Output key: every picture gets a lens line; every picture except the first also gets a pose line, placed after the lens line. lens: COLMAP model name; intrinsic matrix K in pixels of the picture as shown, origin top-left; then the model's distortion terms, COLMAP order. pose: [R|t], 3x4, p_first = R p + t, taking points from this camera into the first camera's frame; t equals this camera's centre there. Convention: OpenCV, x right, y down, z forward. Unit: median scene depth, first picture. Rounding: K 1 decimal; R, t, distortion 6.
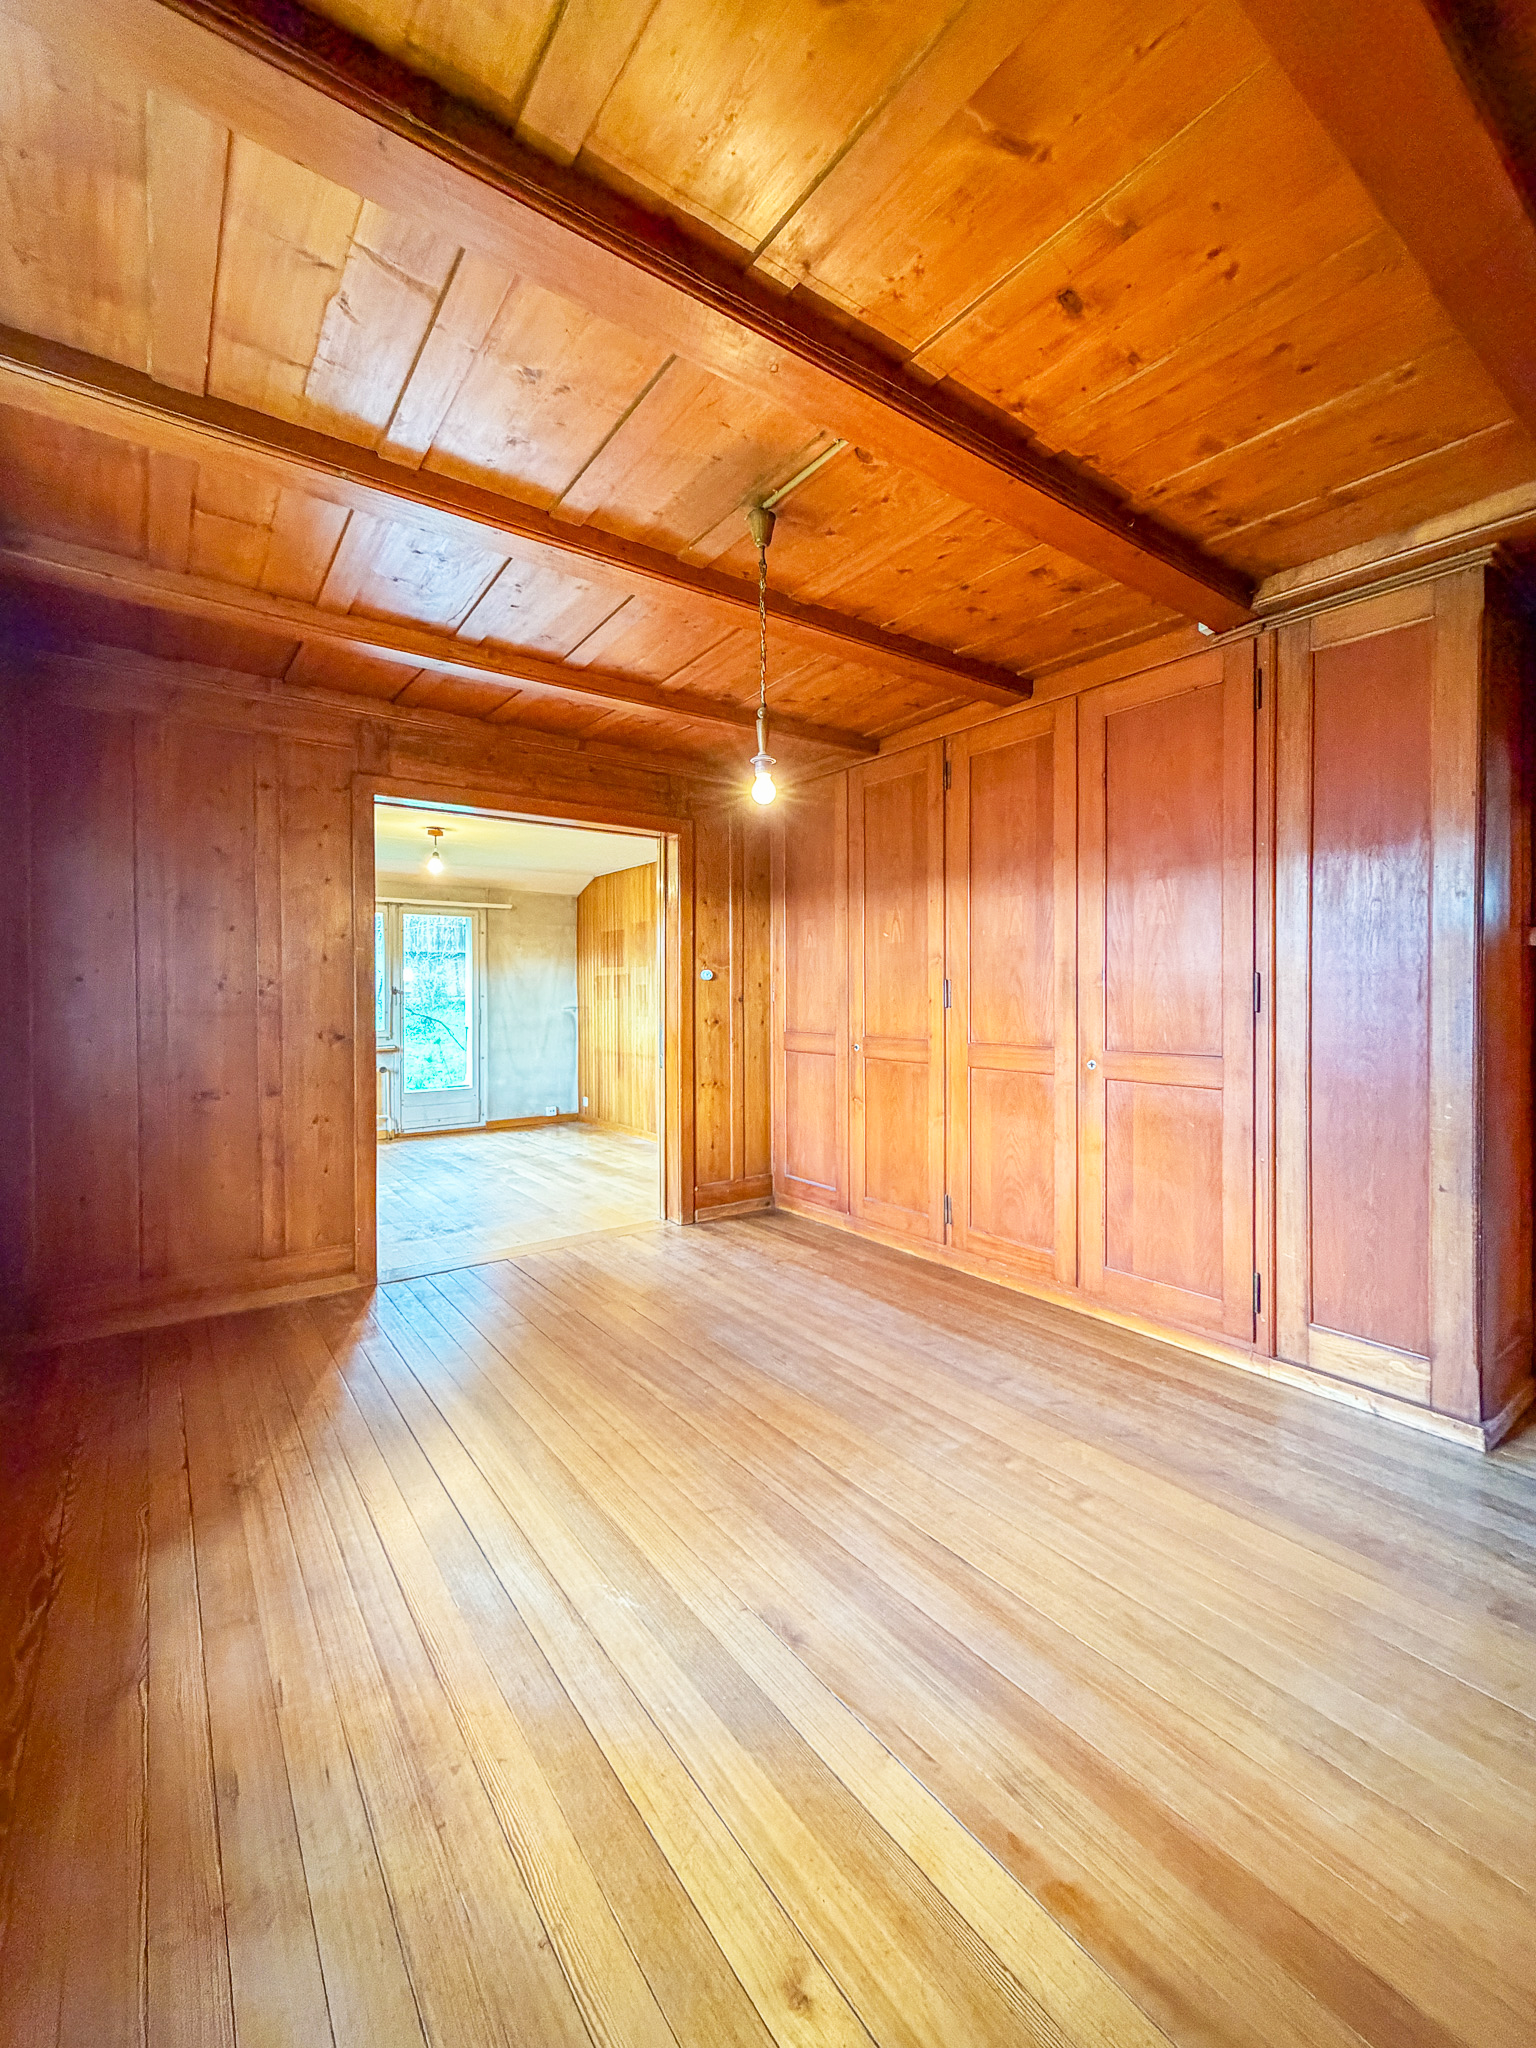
lens RADIAL K [[828.4, 0, 740.5], [0, 828.4, 1000.6], [0, 0, 1]] dist [-0.007768, 0.000953]
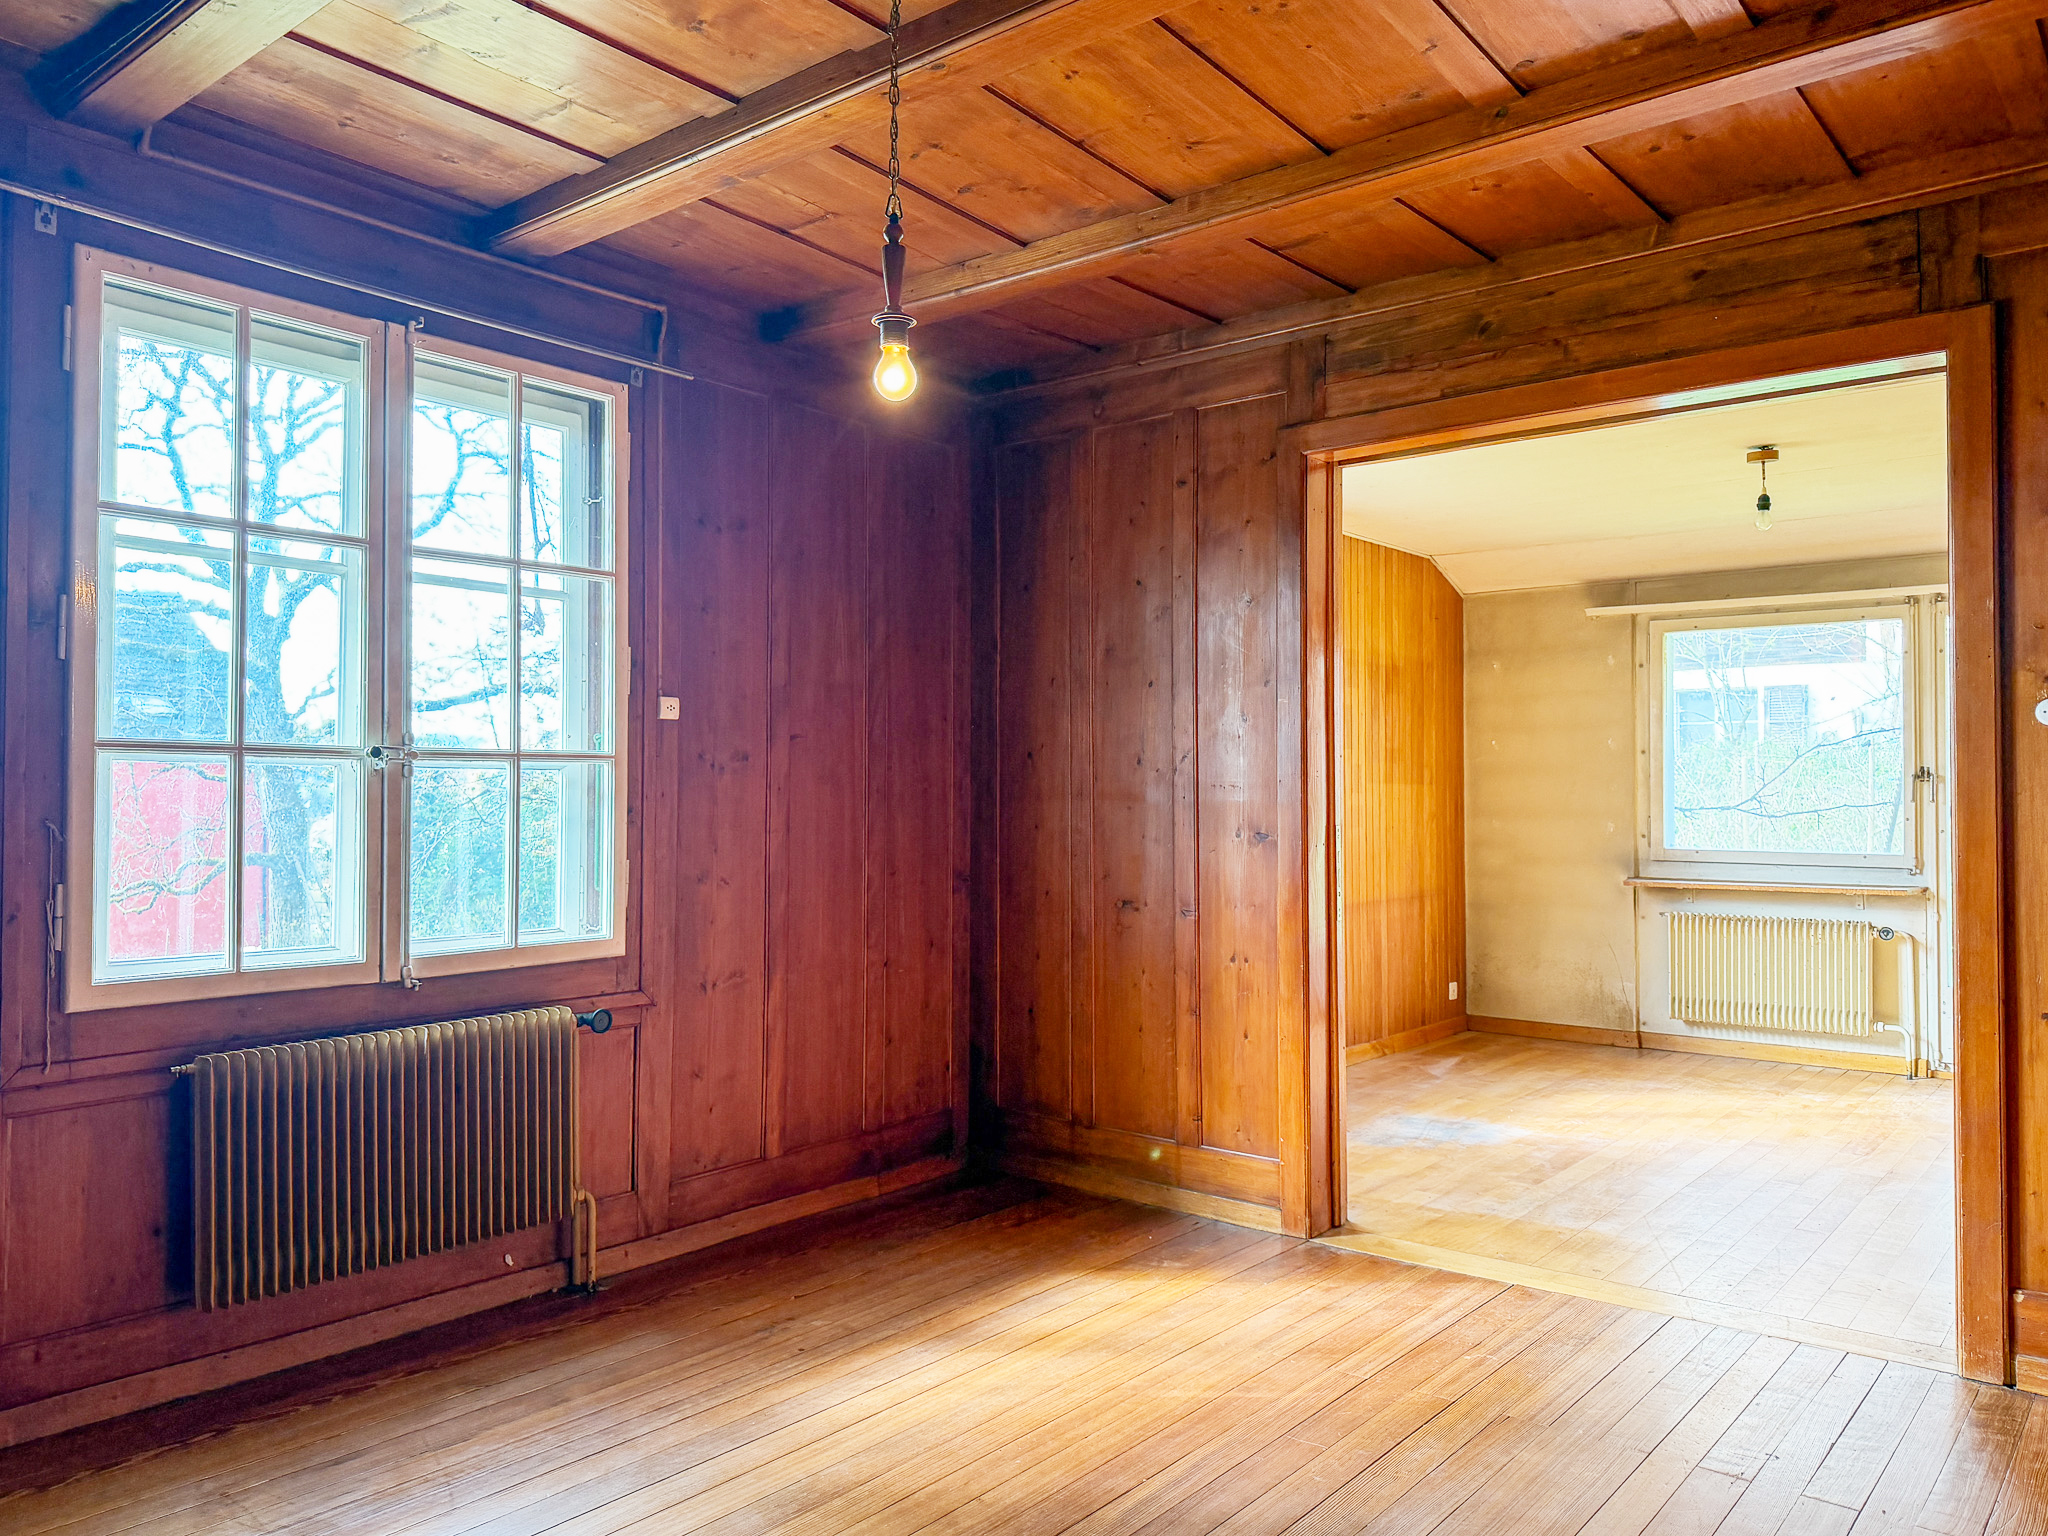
lens RADIAL K [[1446.2, 0, 958.8], [0, 1446.2, 772.5], [0, 0, 1]] dist [0.028584, -0.015311]
pose [[0.261953, -0.010808, -0.965020, 0.561947], [-0.011433, 0.999832, -0.014301, 0.012463], [0.965013, 0.014779, 0.261785, 0.467220]]
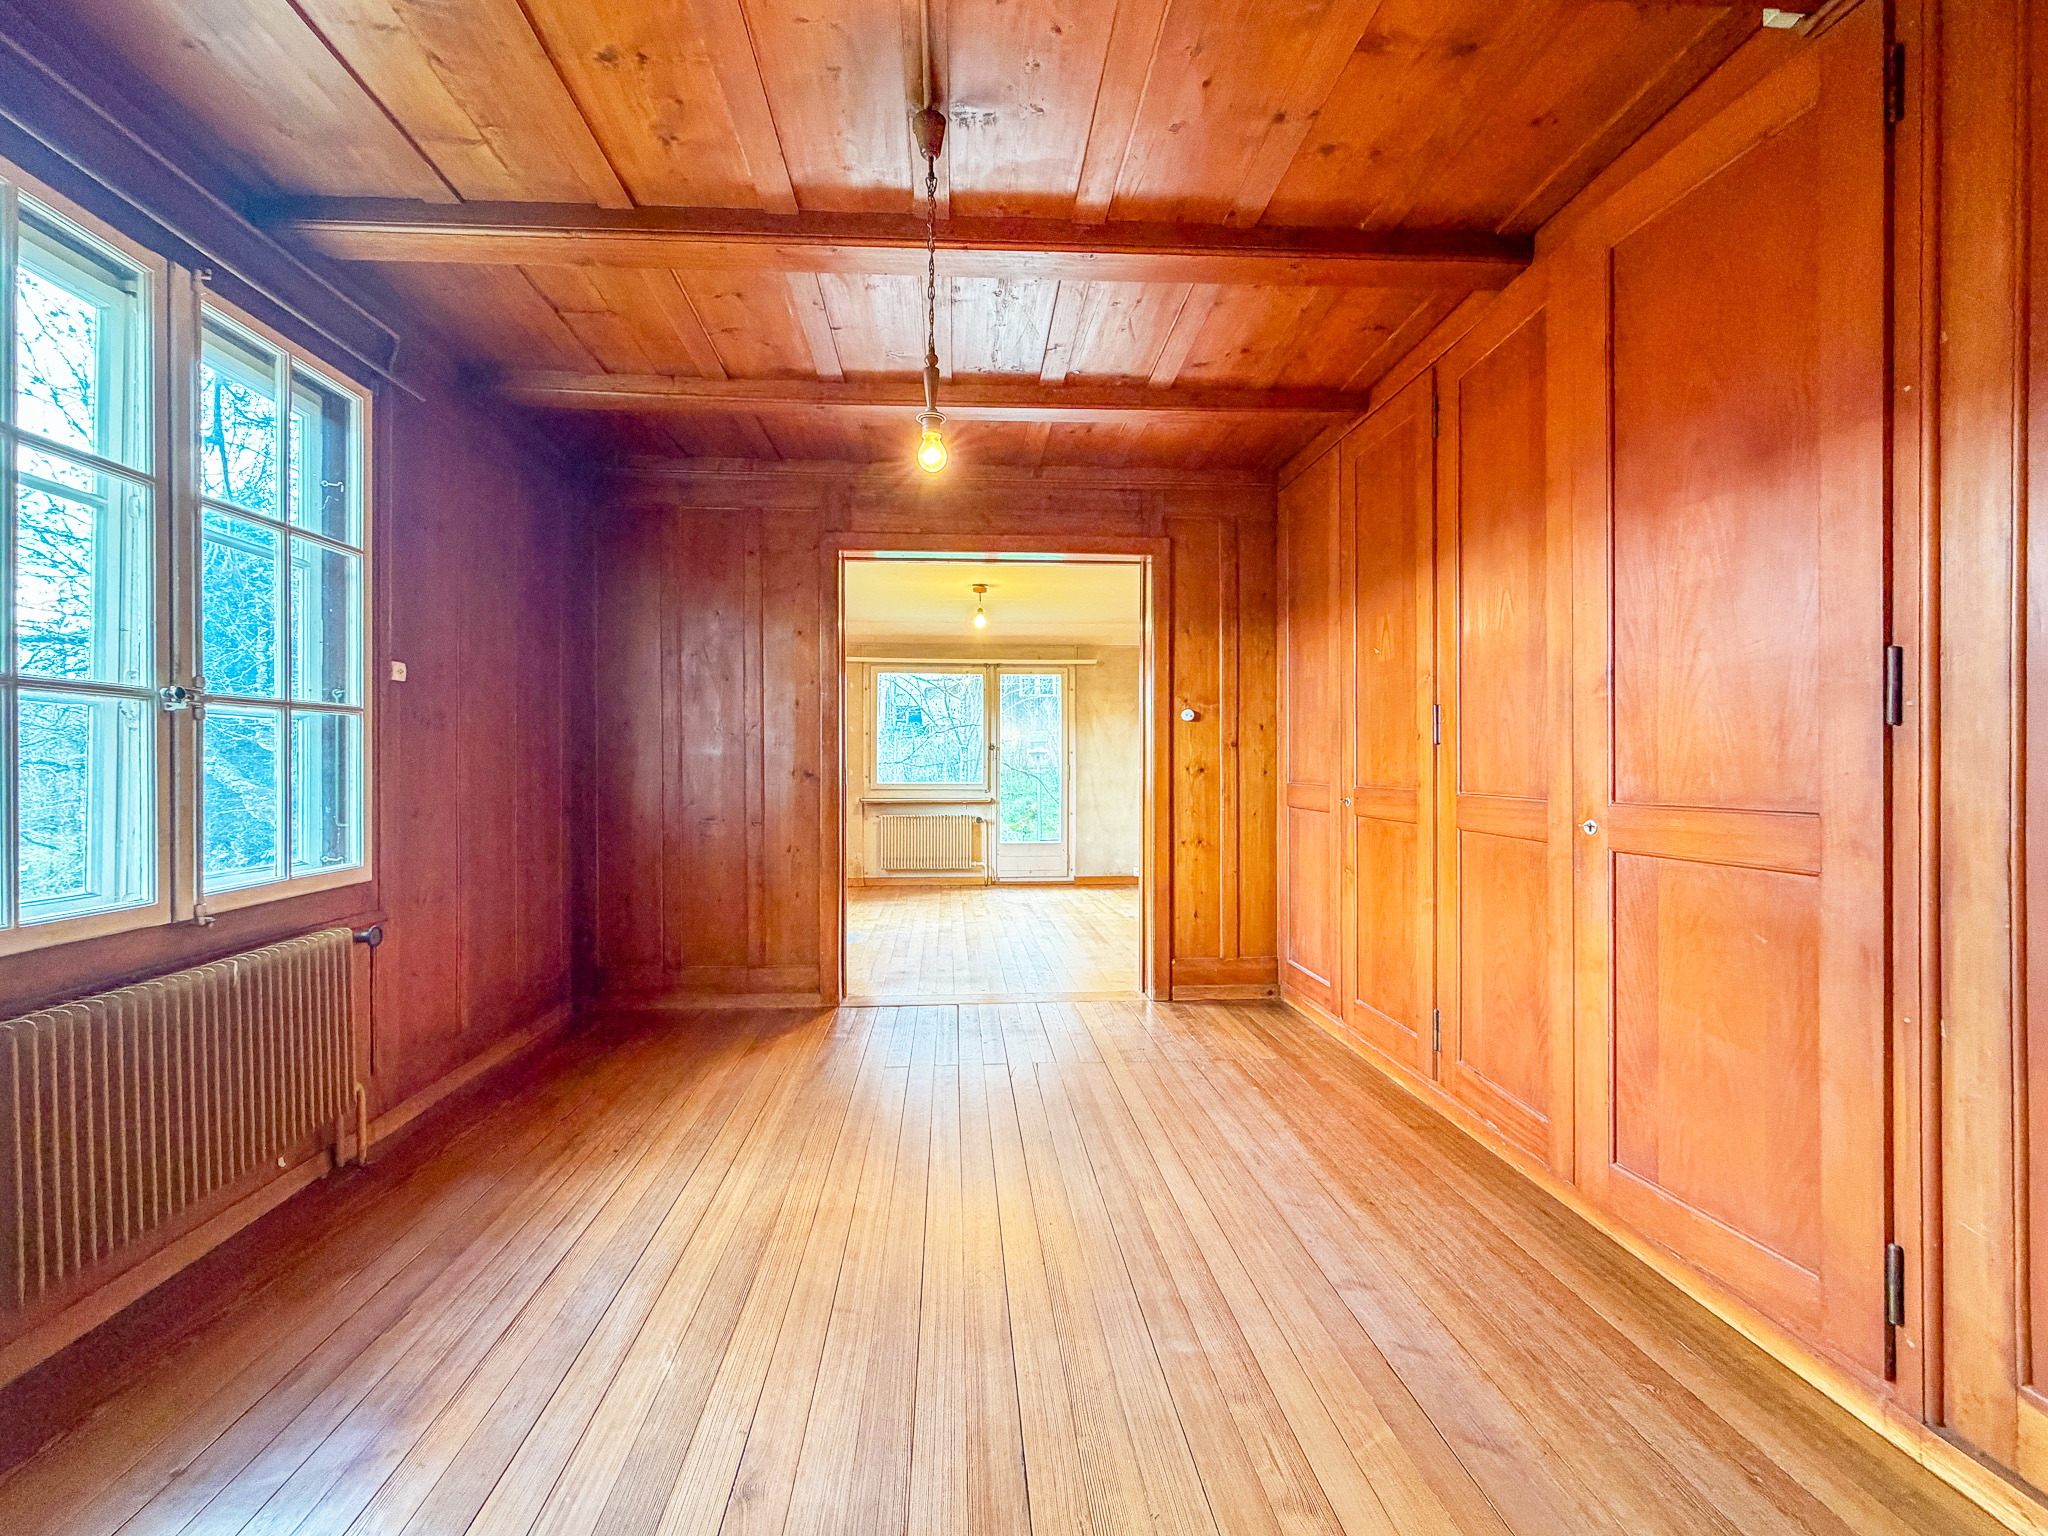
lens RADIAL K [[828.4, 0, 984.0], [0, 828.4, 768.3], [0, 0, 1]] dist [-0.007768, 0.000953]
pose [[0.845208, 0.009770, -0.534347, 0.297896], [-0.010764, 0.999941, 0.001258, 0.031302], [0.534328, 0.004689, 0.845264, 0.196803]]
